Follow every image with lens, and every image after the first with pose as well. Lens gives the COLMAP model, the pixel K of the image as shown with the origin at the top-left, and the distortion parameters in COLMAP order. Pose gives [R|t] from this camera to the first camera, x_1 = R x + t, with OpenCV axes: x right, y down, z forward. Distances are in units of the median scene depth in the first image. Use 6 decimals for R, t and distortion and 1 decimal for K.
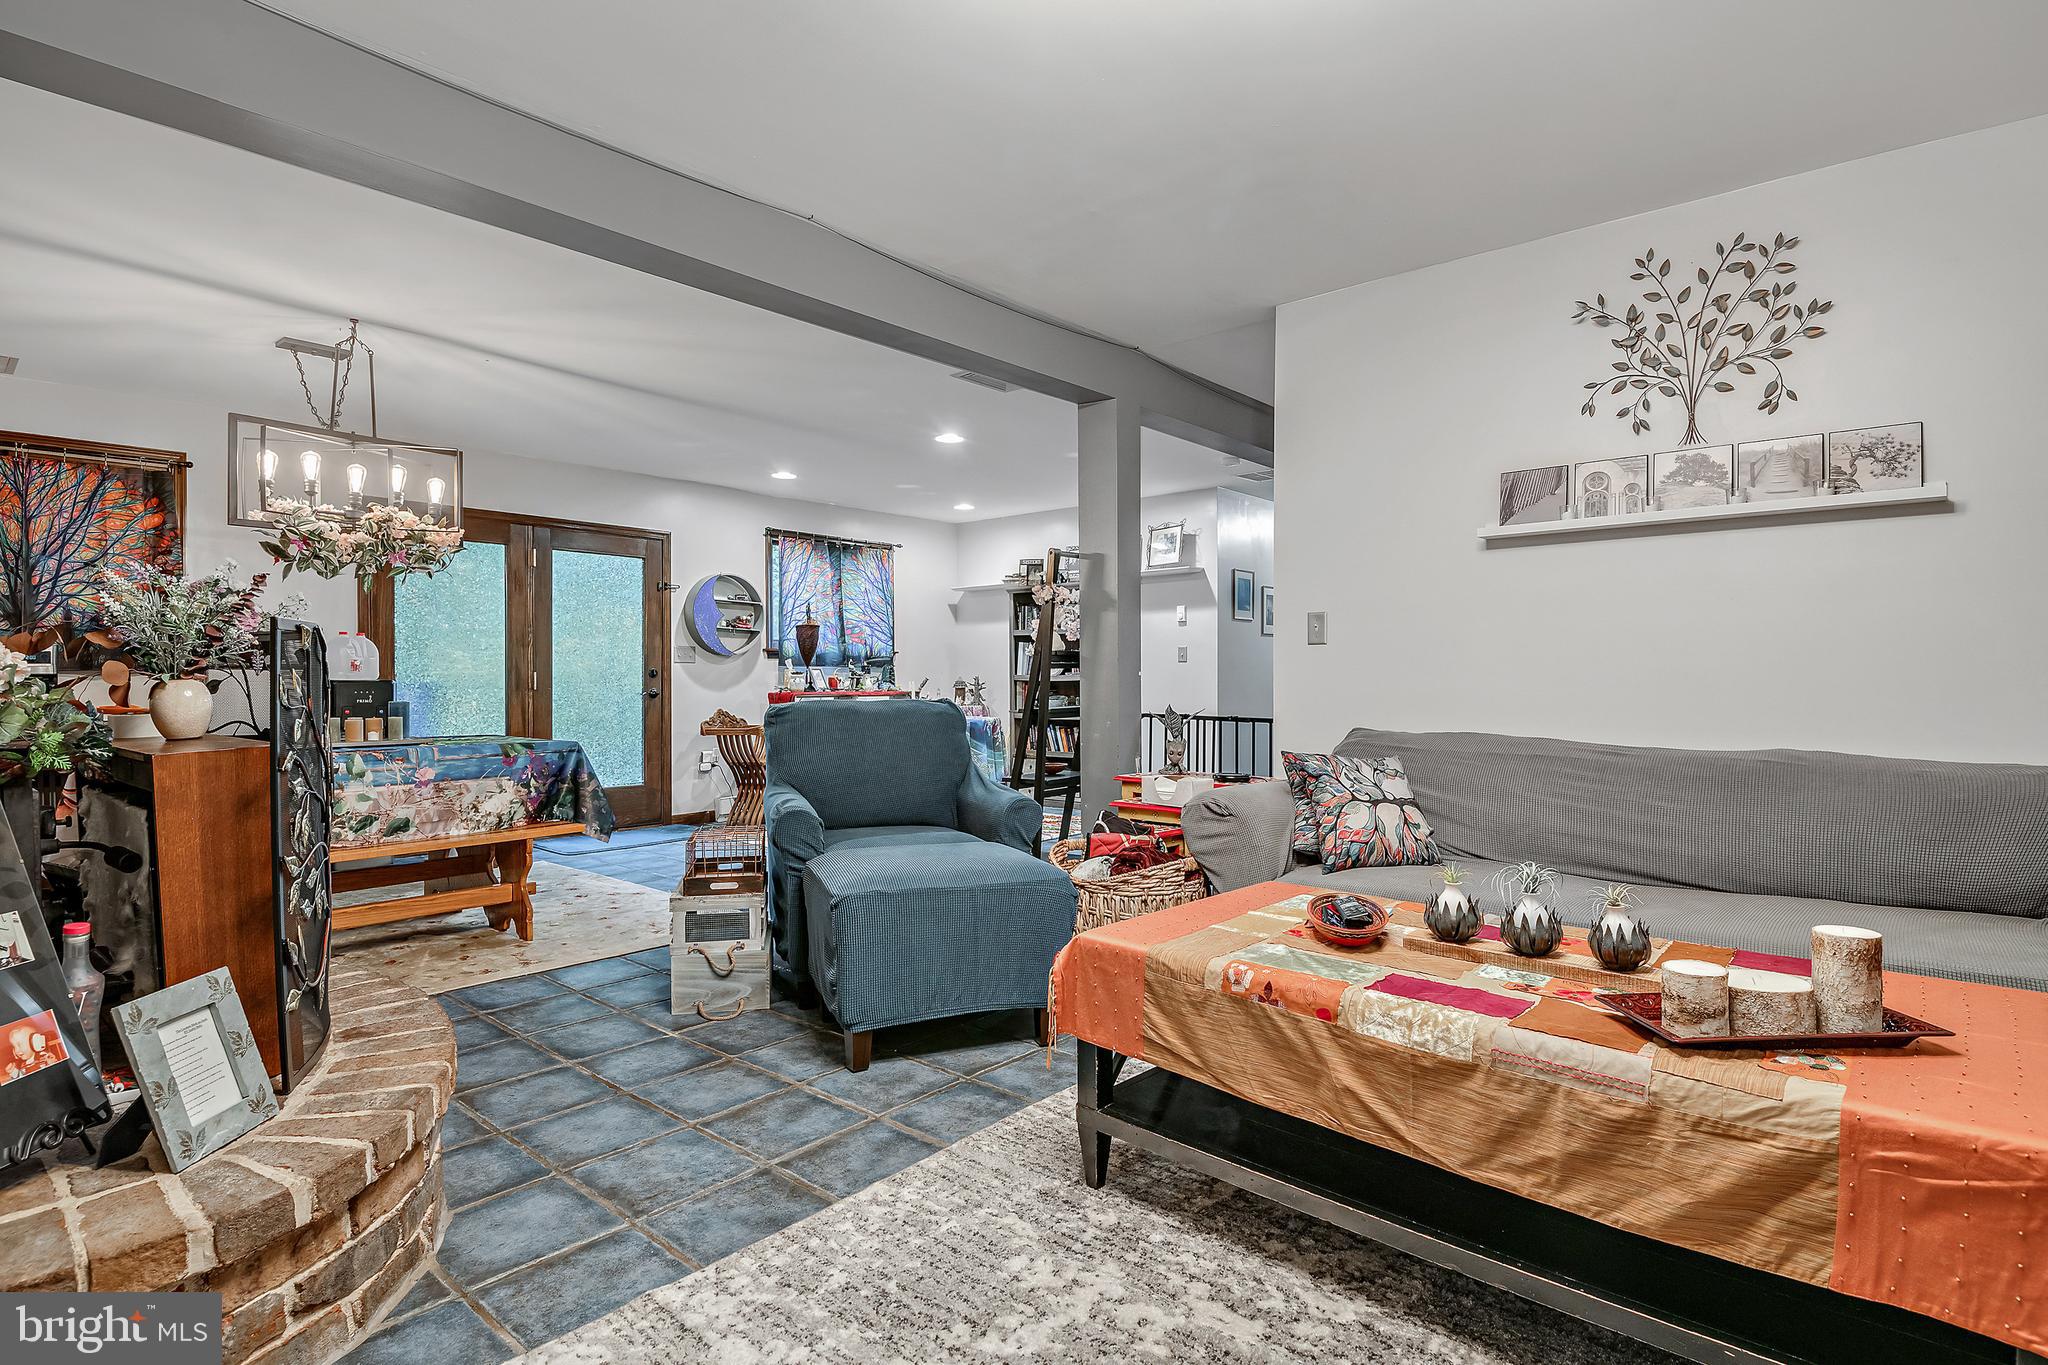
lens RADIAL K [[1044.9, 0, 978.8], [0, 1044.9, 686.4], [0, 0, 1]] dist [-0.004253, -0.002978]
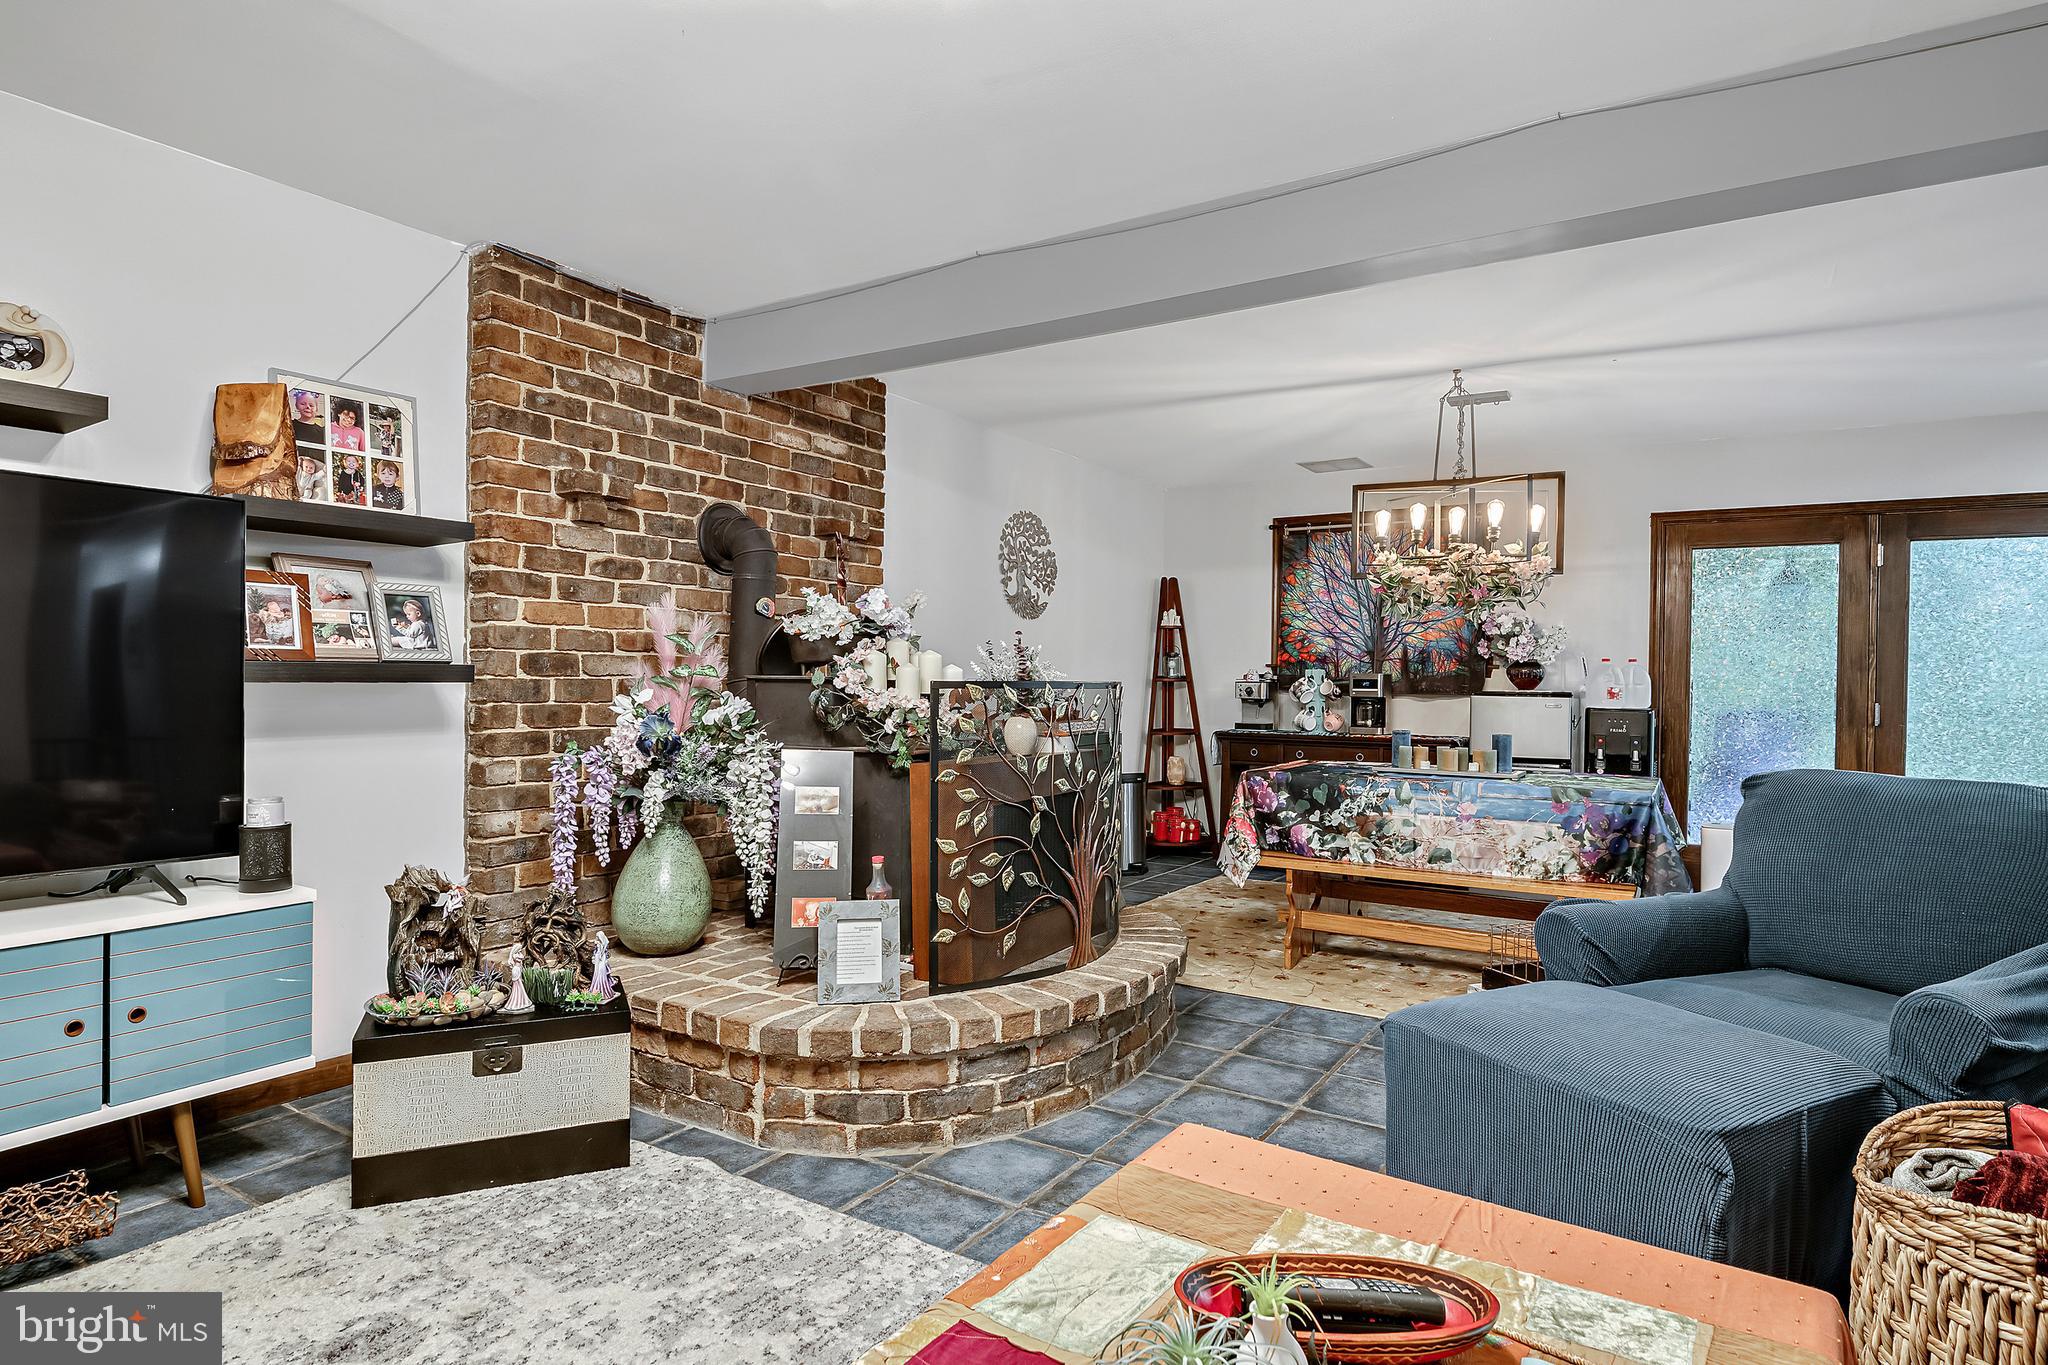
lens RADIAL K [[1096.1, 0, 1032.5], [0, 1096.1, 680.5], [0, 0, 1]] dist [0.003525, -0.012536]
pose [[0.178364, 0.007453, -0.983936, 0.425070], [-0.020071, 0.999791, 0.003935, -0.034520], [0.983760, 0.019047, 0.178476, 0.393867]]
